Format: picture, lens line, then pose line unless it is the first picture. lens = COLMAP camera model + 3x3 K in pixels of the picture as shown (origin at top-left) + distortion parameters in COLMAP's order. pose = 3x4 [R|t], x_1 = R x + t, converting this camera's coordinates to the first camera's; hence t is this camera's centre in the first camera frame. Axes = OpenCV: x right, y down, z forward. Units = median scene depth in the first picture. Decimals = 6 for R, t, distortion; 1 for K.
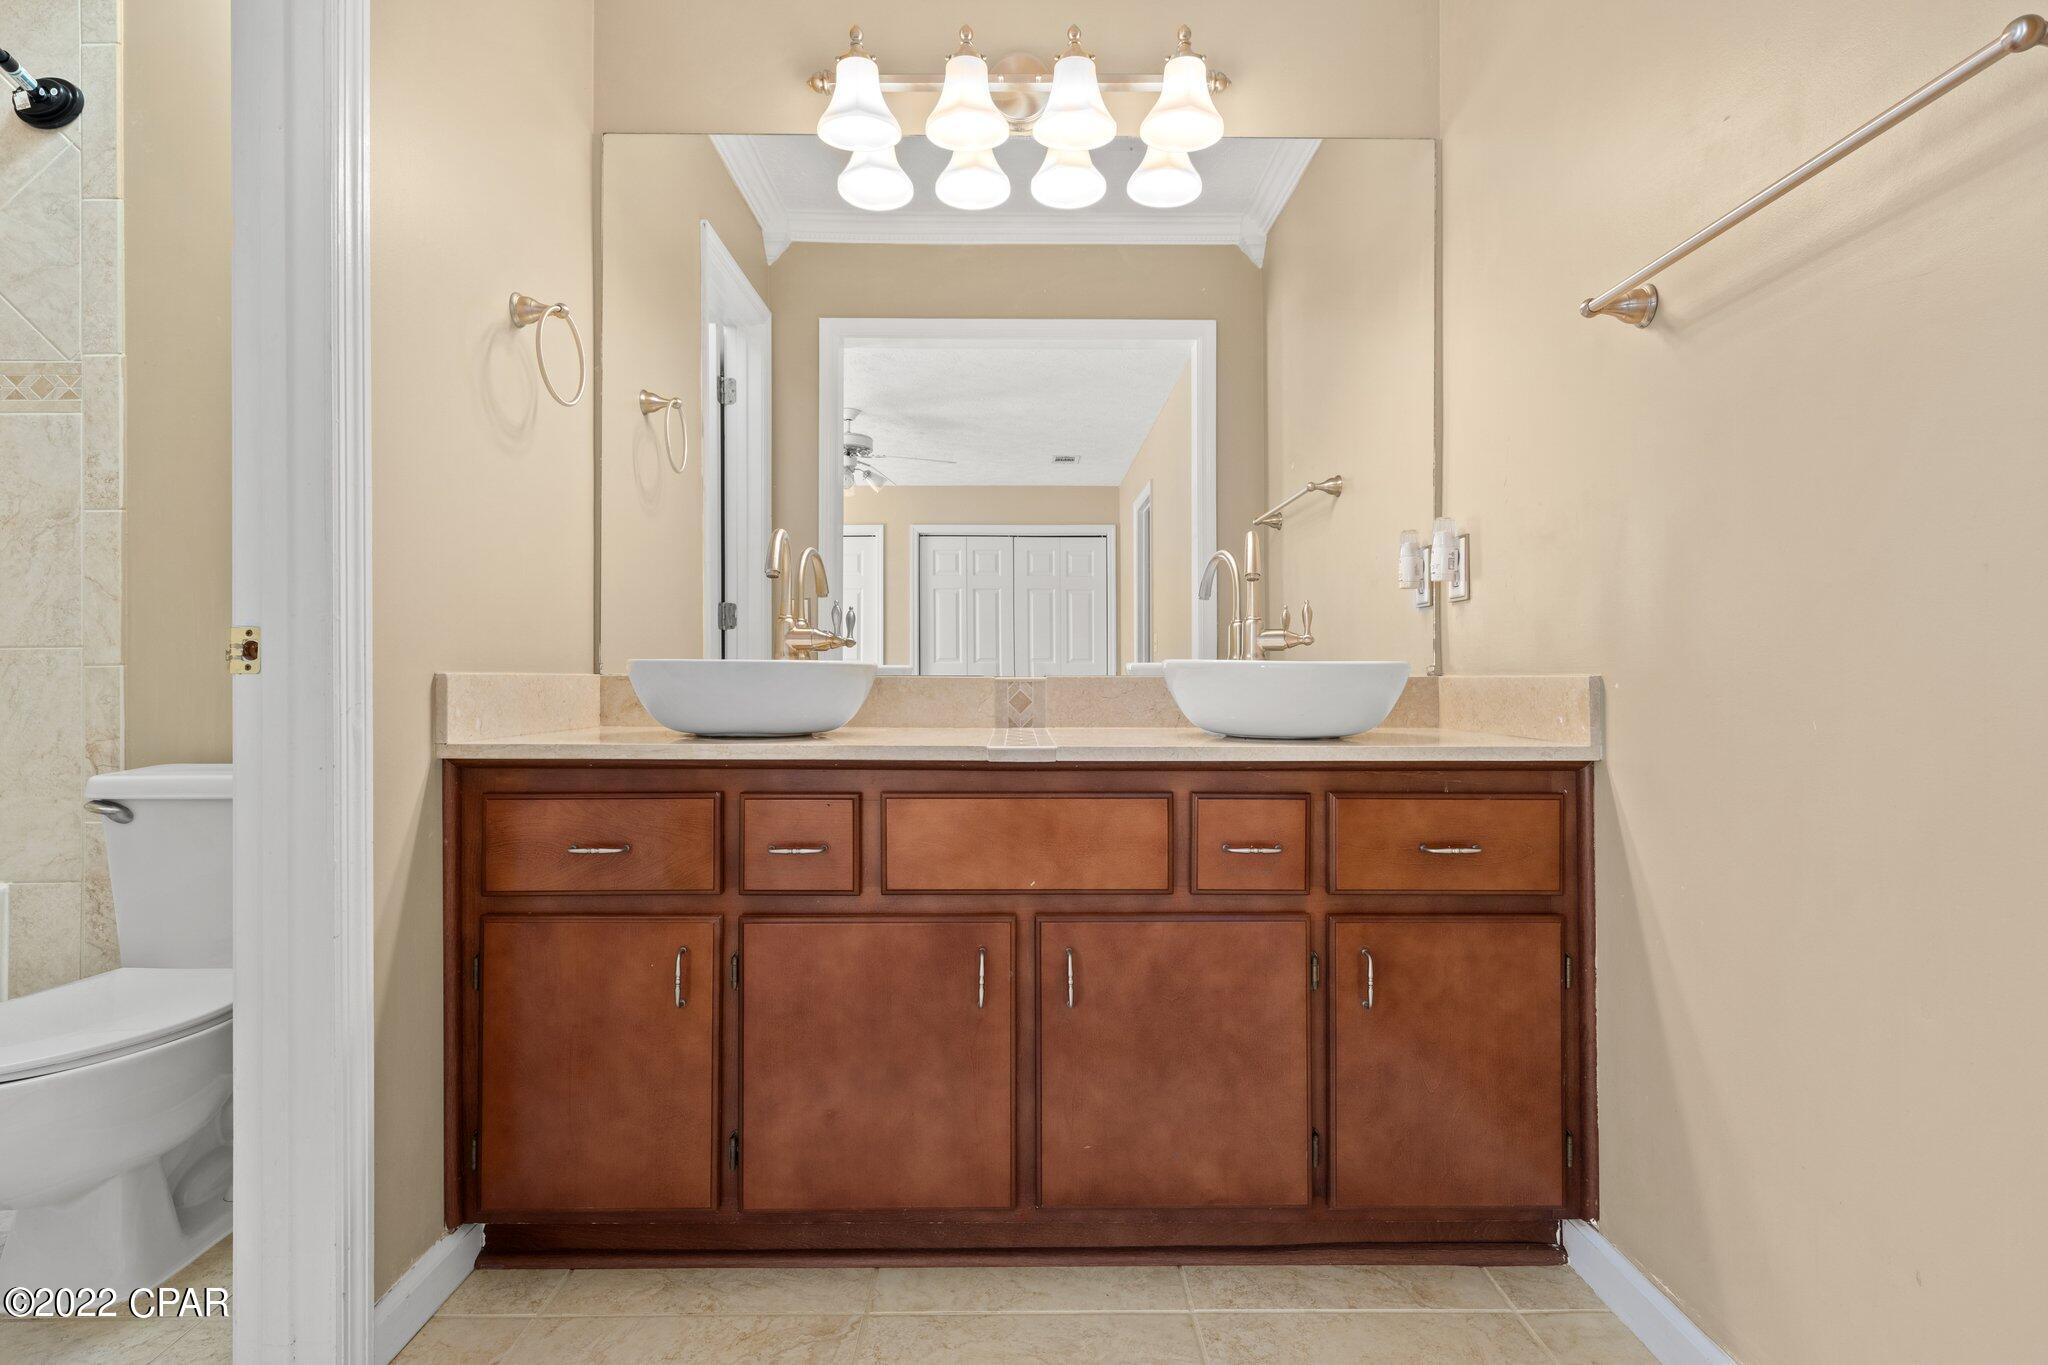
lens RADIAL K [[1056.2, 0, 1024.0], [0, 1056.2, 682.5], [0, 0, 1]] dist [-0.001095, 0.000188]
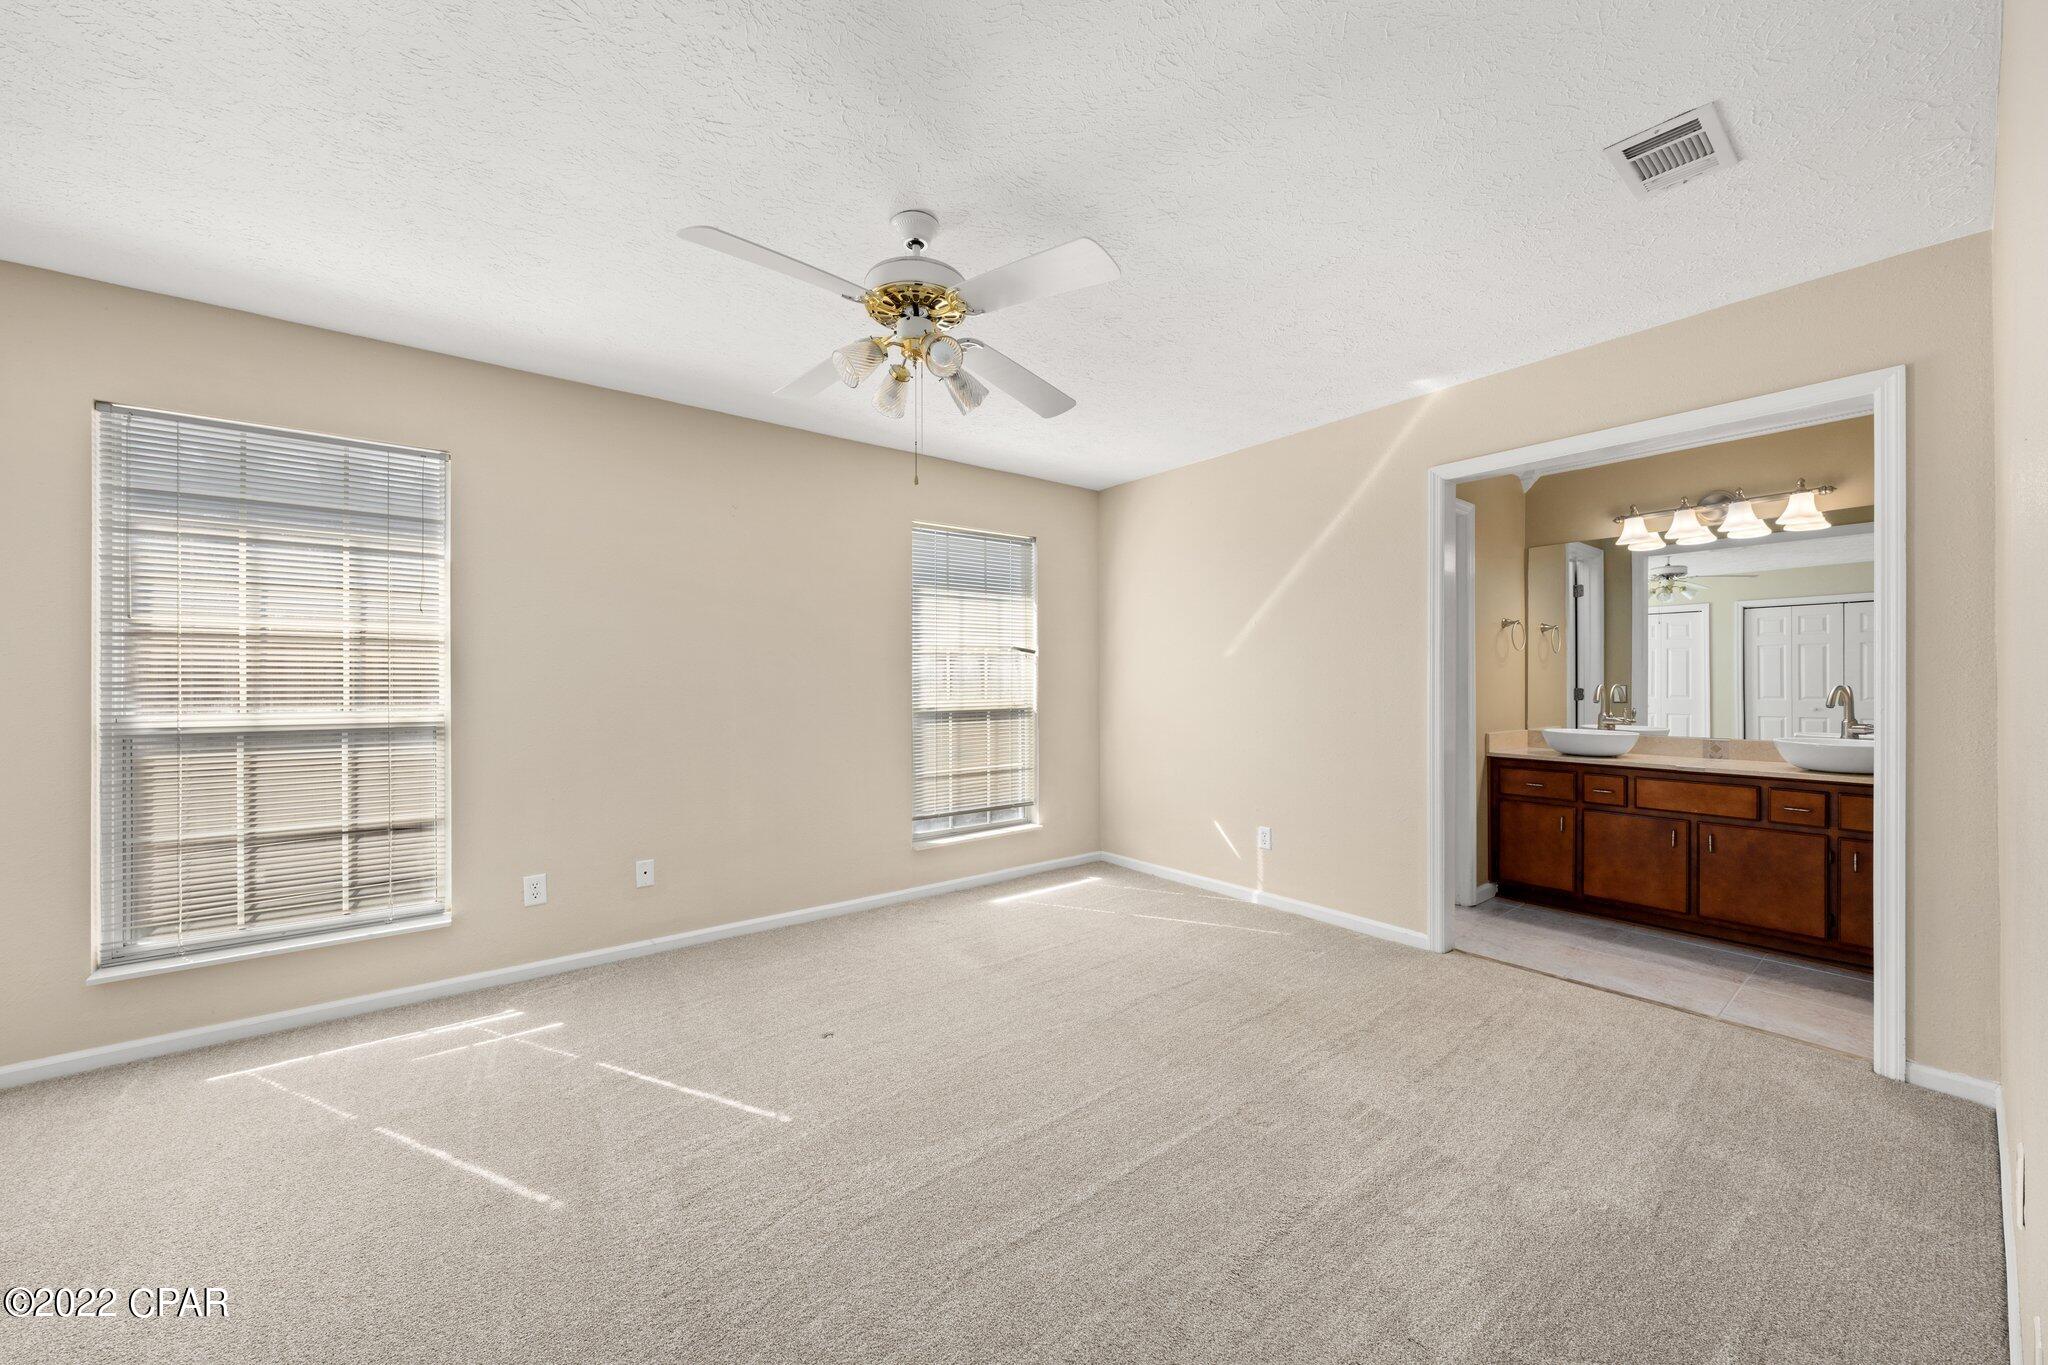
lens RADIAL K [[741.8, 0, 1021.5], [0, 741.8, 679.6], [0, 0, 1]] dist [-0.009817, -0.000004]
pose [[0.604255, -0.004022, -0.796781, 0.528567], [-0.007524, 0.999914, -0.010753, -0.155192], [0.796756, 0.012493, 0.604172, -1.867142]]
